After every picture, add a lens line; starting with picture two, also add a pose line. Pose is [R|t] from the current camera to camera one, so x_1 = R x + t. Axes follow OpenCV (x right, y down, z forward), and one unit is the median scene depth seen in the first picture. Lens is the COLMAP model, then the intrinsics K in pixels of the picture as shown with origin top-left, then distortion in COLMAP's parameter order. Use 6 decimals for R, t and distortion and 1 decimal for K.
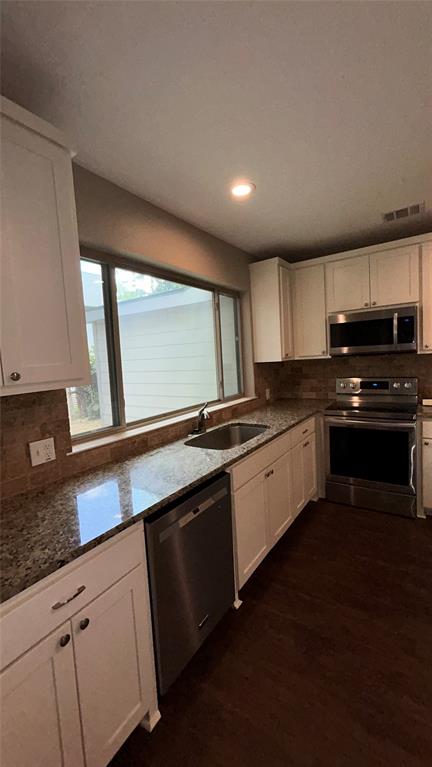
lens RADIAL K [[310.9, 0, 217.4], [0, 310.9, 382.1], [0, 0, 1]] dist [0.003358, 0.000052]
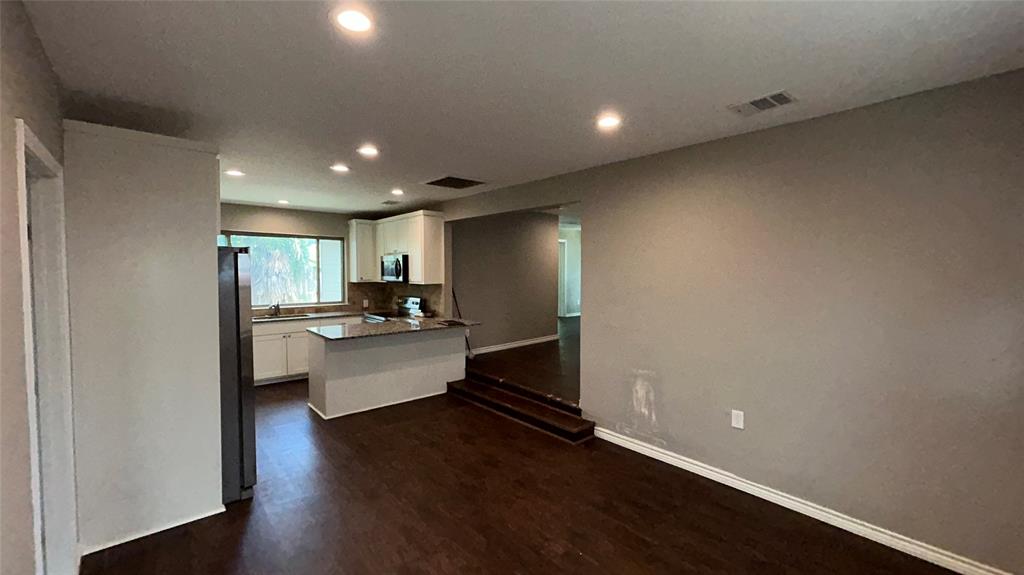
lens RADIAL K [[415.1, 0, 510.0], [0, 415.1, 288.1], [0, 0, 1]] dist [0.003358, 0.000052]
pose [[0.961744, 0.069115, -0.265087, 1.466460], [-0.076057, 0.996975, -0.015999, -0.060219], [0.263180, 0.035549, 0.964092, -0.820374]]
